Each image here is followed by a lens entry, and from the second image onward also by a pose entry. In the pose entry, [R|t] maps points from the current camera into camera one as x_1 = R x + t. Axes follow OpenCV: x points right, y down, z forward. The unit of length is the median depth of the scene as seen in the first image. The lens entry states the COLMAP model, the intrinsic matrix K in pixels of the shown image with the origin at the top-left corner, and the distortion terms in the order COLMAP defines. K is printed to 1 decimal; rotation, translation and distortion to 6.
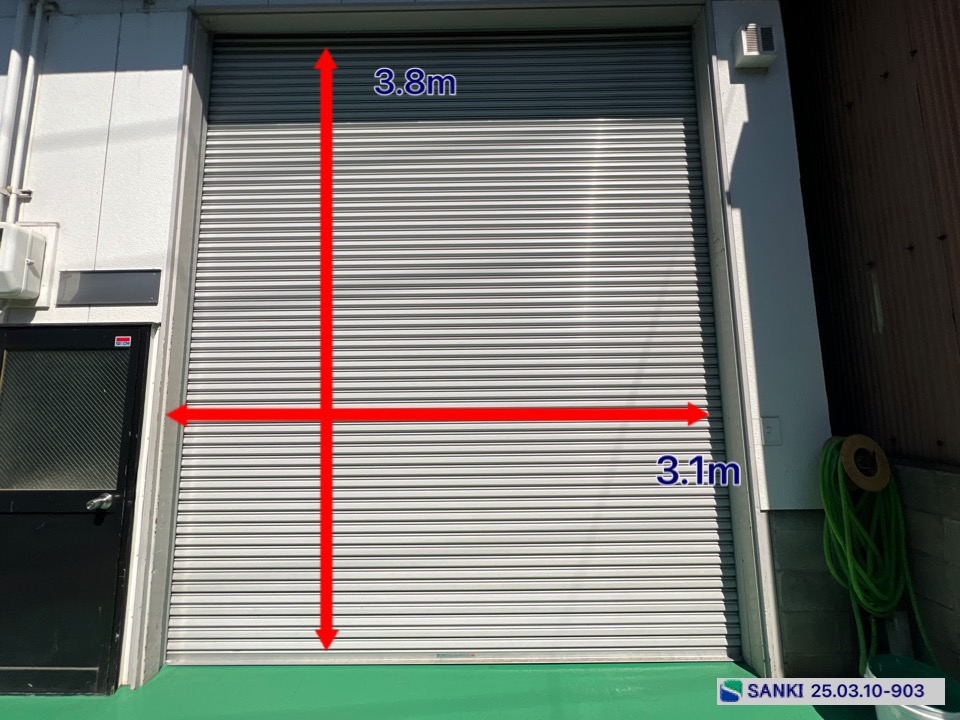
lens RADIAL K [[385.9, 0, 482.1], [0, 385.9, 360.9], [0, 0, 1]] dist [-0.004282, 0.001318]
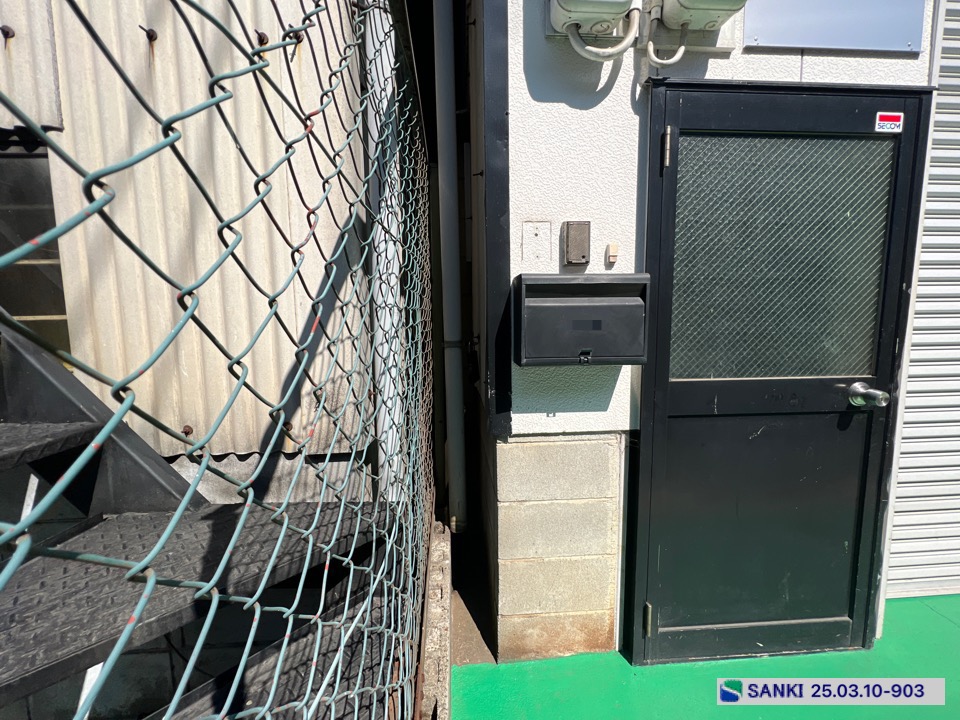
lens RADIAL K [[385.9, 0, 481.7], [0, 385.9, 361.2], [0, 0, 1]] dist [-0.004282, 0.001318]
pose [[0.996780, -0.010261, 0.079531, -1.505466], [-0.007758, 0.974790, 0.222992, 0.160776], [-0.079814, -0.222890, 0.971571, 0.409848]]
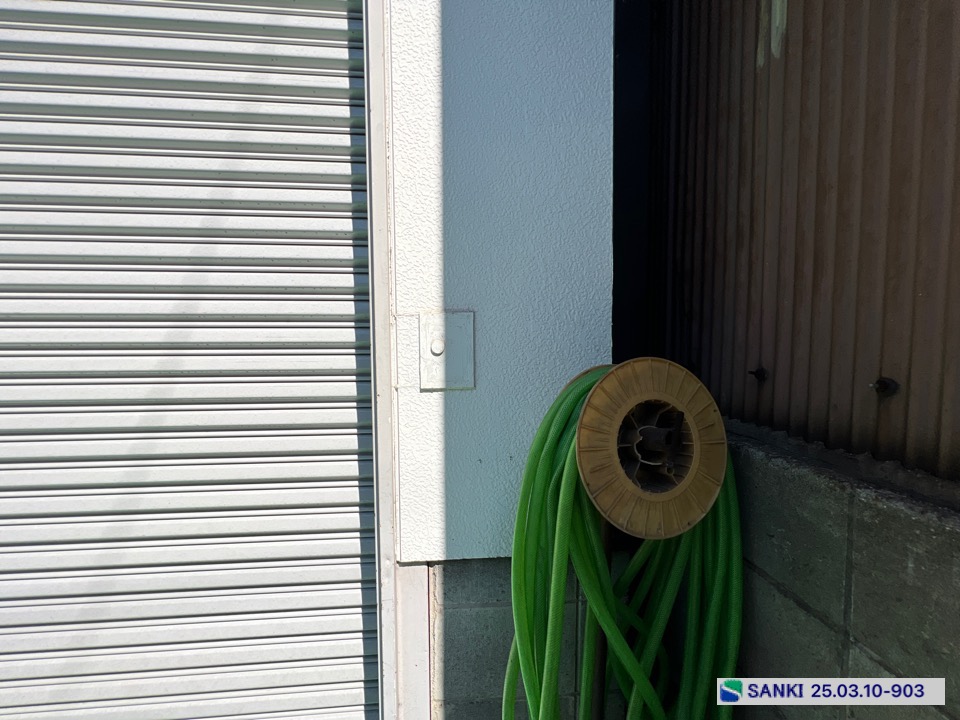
lens RADIAL K [[385.9, 0, 481.6], [0, 385.9, 360.7], [0, 0, 1]] dist [-0.004282, 0.001318]
pose [[0.995786, 0.004324, 0.091603, 0.708238], [-0.019617, 0.985810, 0.166716, 0.125359], [-0.089582, -0.167811, 0.981741, 0.613711]]
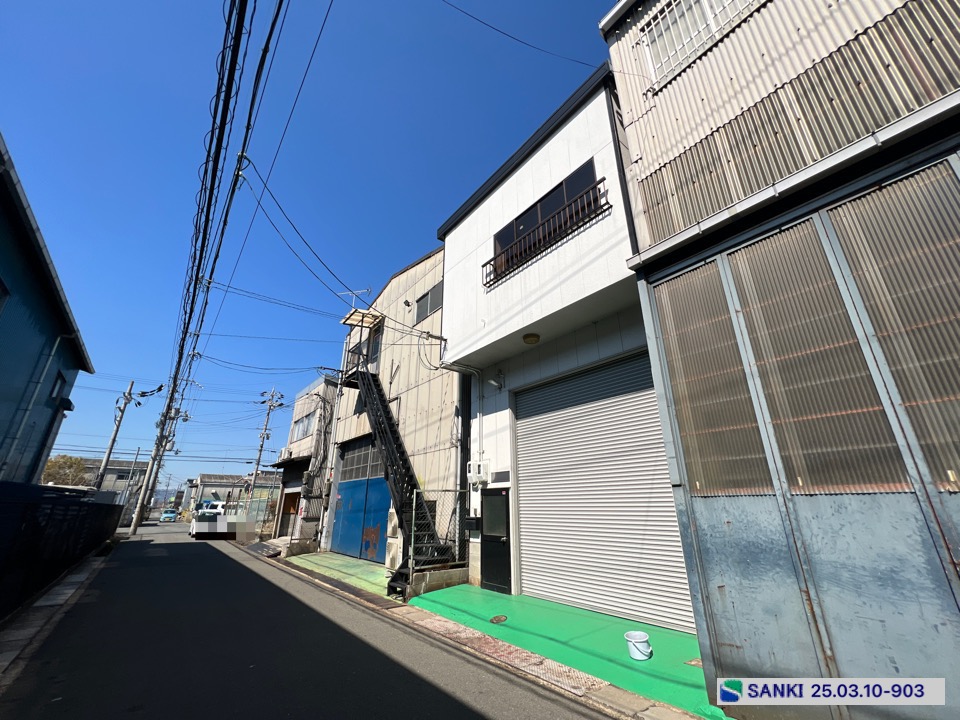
lens RADIAL K [[385.9, 0, 483.8], [0, 385.9, 363.1], [0, 0, 1]] dist [-0.004282, 0.001318]
pose [[0.637069, -0.261108, -0.725234, 1.840717], [0.085463, 0.959004, -0.270200, -0.249268], [0.766054, 0.110155, 0.633267, -1.533257]]
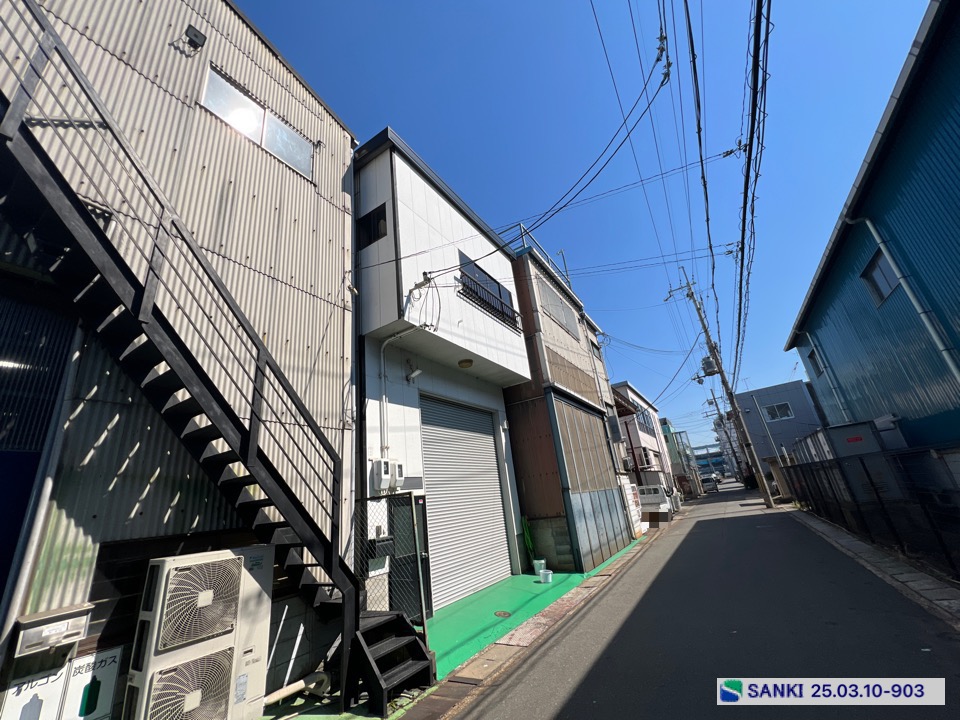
lens RADIAL K [[385.9, 0, 482.8], [0, 385.9, 360.6], [0, 0, 1]] dist [-0.004282, 0.001318]
pose [[0.517551, 0.255237, 0.816697, -3.417750], [0.011491, 0.952314, -0.304902, -0.174585], [-0.855575, 0.167187, 0.489939, -1.142192]]
